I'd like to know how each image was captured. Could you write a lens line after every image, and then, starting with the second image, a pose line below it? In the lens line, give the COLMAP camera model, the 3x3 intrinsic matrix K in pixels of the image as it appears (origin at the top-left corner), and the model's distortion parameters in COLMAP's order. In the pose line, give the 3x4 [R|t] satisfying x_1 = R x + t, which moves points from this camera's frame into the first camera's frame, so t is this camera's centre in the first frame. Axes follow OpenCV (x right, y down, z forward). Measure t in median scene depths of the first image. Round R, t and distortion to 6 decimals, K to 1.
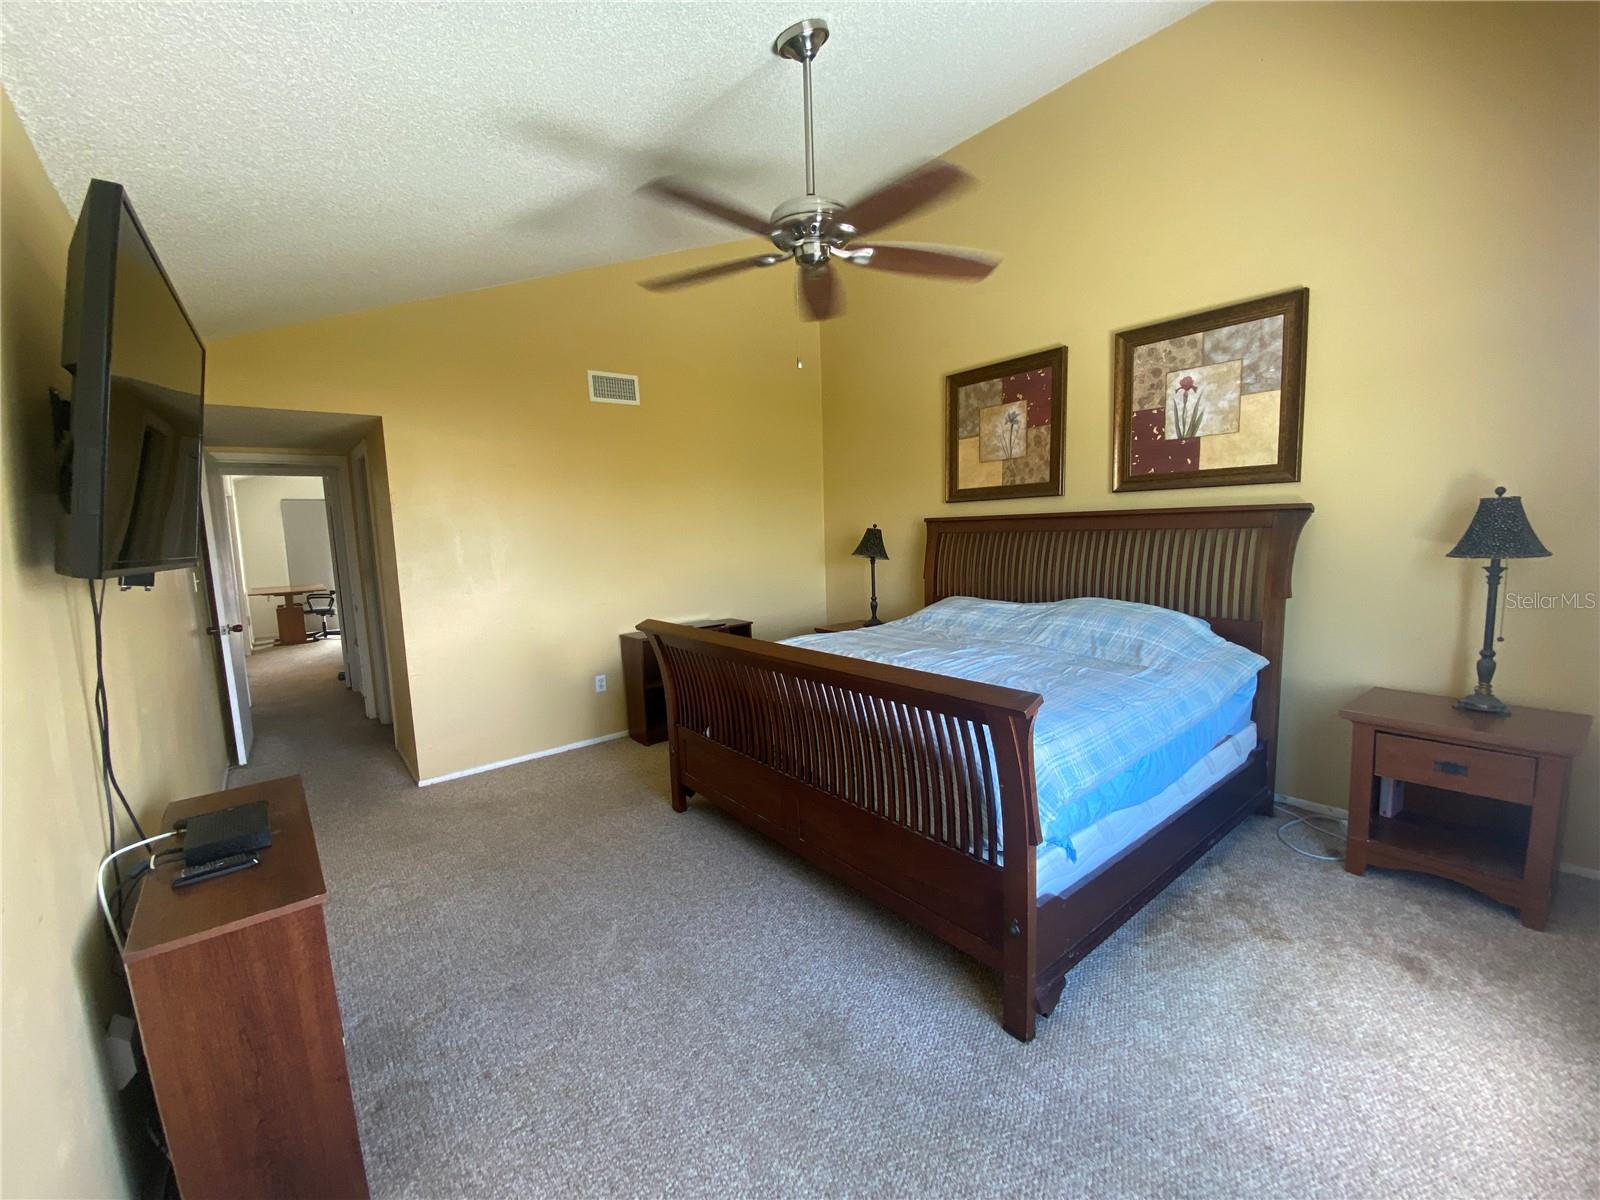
lens RADIAL K [[652.1, 0, 802.9], [0, 652.1, 601.2], [0, 0, 1]] dist [-0.008315, -0.010592]
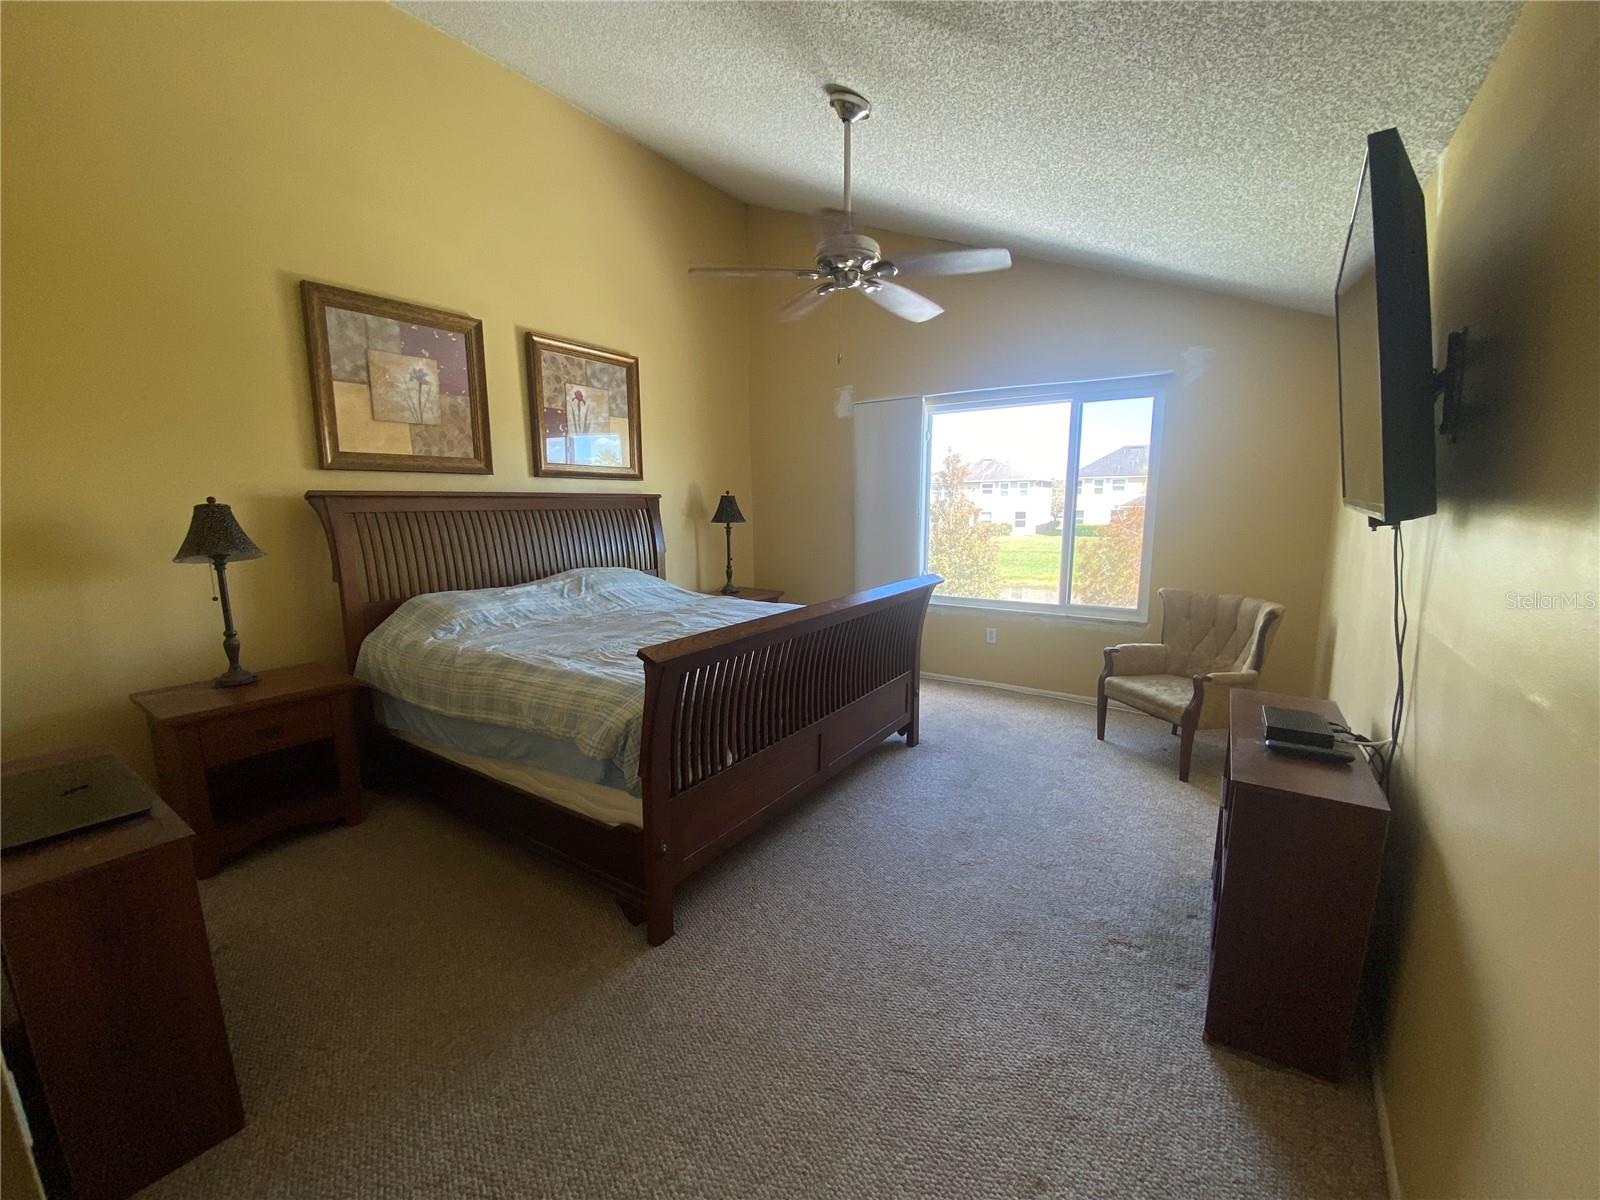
lens RADIAL K [[652.1, 0, 803.0], [0, 652.1, 601.0], [0, 0, 1]] dist [-0.008315, -0.010592]
pose [[-0.305763, -0.097159, 0.947137, -0.663352], [0.131548, 0.980928, 0.143093, -0.053596], [-0.942976, 0.168347, -0.287150, 0.847517]]
